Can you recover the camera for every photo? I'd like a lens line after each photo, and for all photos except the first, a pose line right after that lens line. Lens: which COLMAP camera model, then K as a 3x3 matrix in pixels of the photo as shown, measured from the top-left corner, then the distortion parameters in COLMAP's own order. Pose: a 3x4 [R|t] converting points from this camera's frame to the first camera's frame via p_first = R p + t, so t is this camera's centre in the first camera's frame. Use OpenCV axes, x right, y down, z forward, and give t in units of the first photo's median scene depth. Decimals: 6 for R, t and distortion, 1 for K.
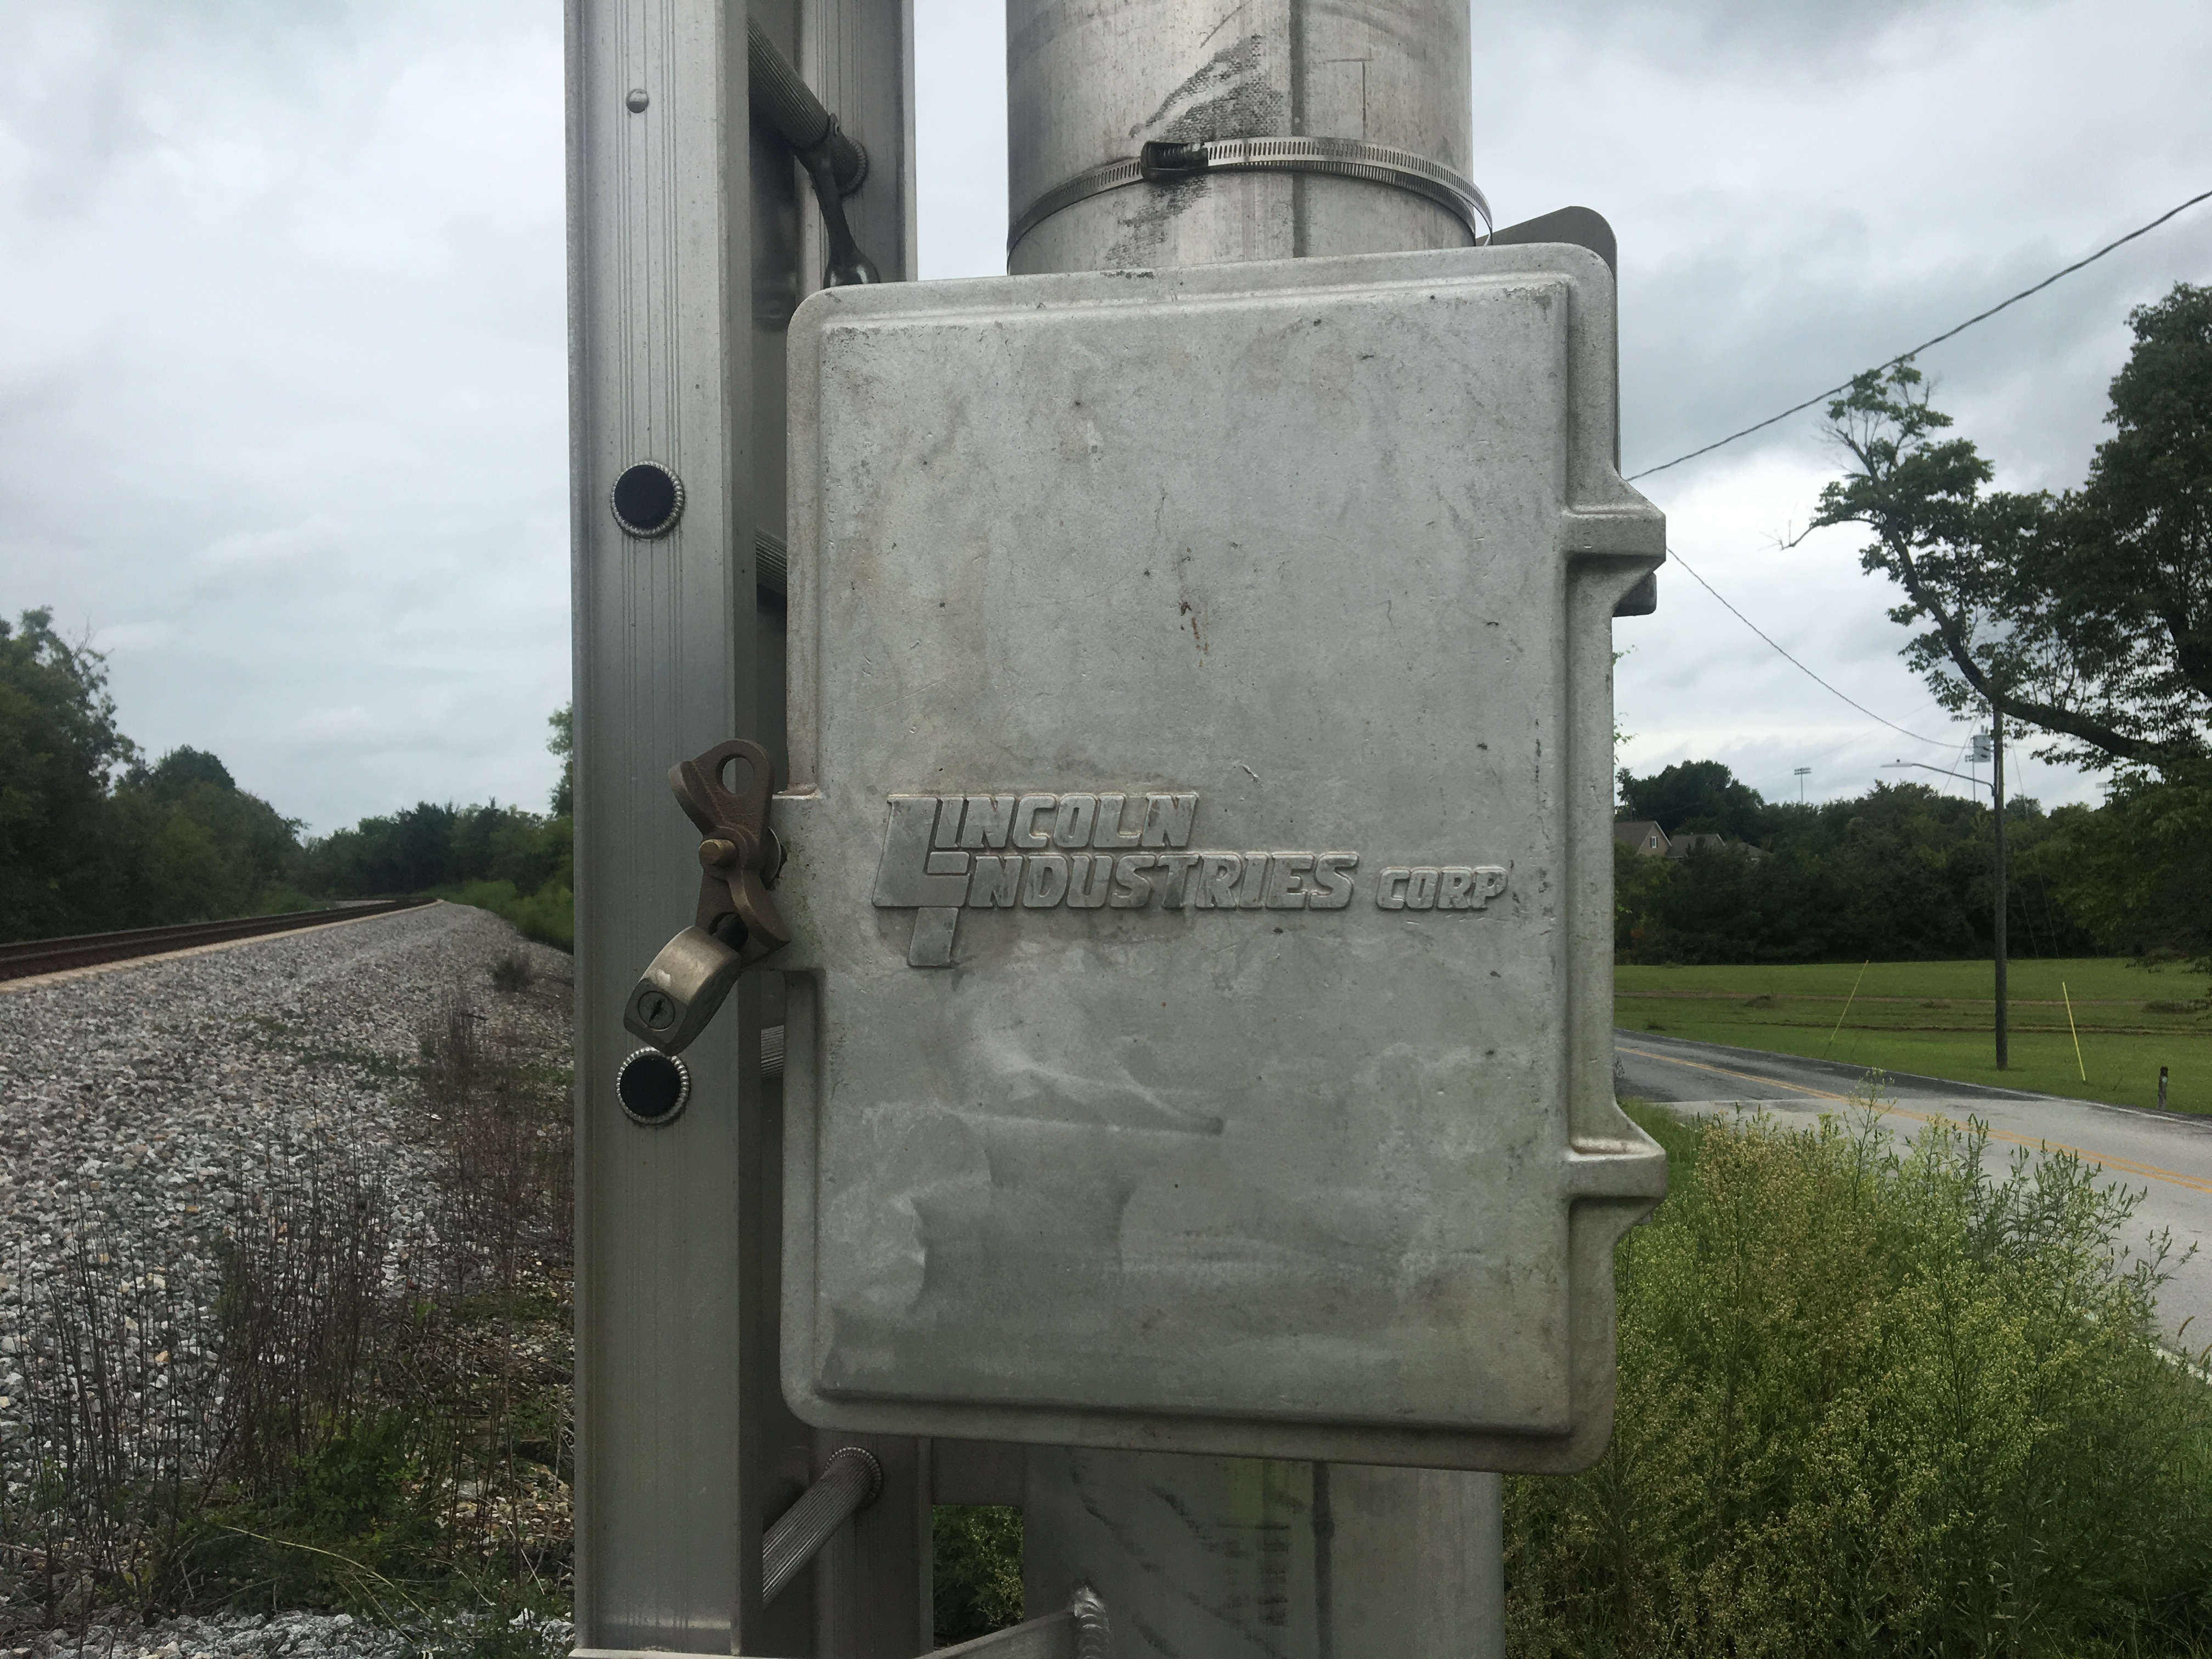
lens RADIAL K [[1875.1, 0, 1143.1], [0, 1875.1, 833.7], [0, 0, 1]] dist [0.077657, -0.108669]
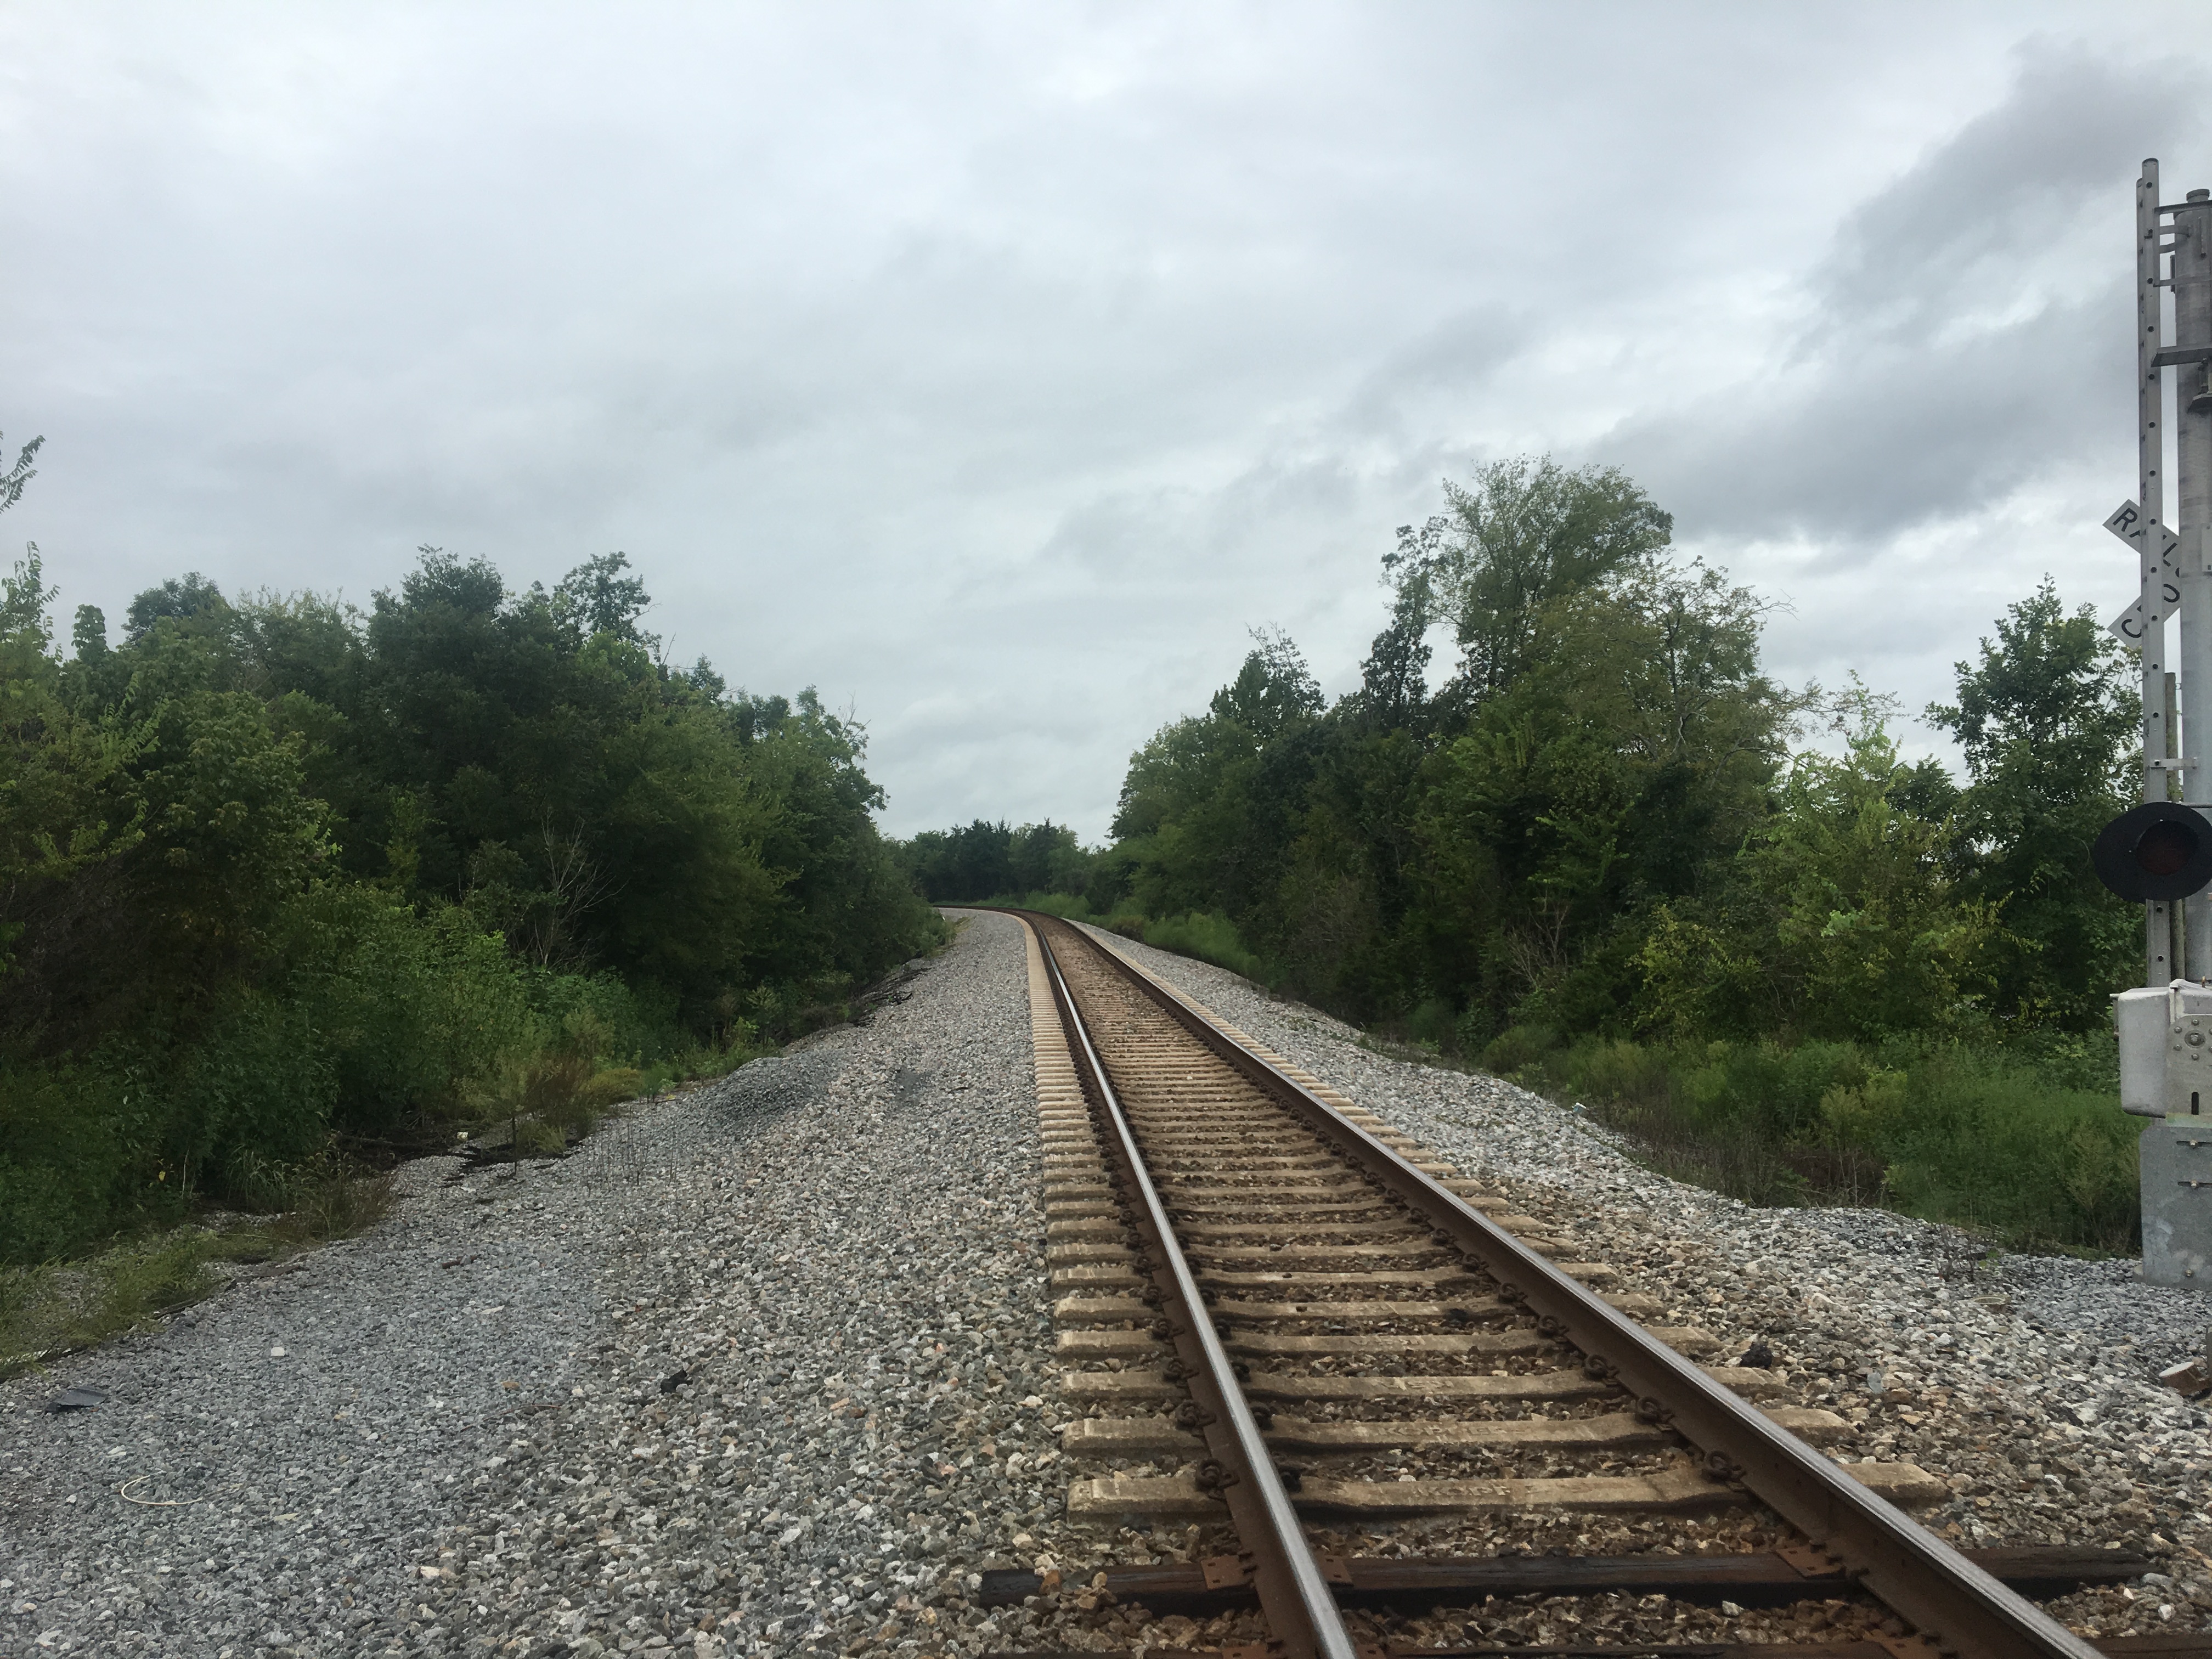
lens RADIAL K [[1875.1, 0, 1110.6], [0, 1875.1, 860.5], [0, 0, 1]] dist [0.077657, -0.108669]
pose [[0.967190, 0.009333, -0.253882, -0.105860], [-0.006644, 0.999912, 0.011448, -0.033212], [0.253966, -0.009385, 0.967168, -0.346937]]
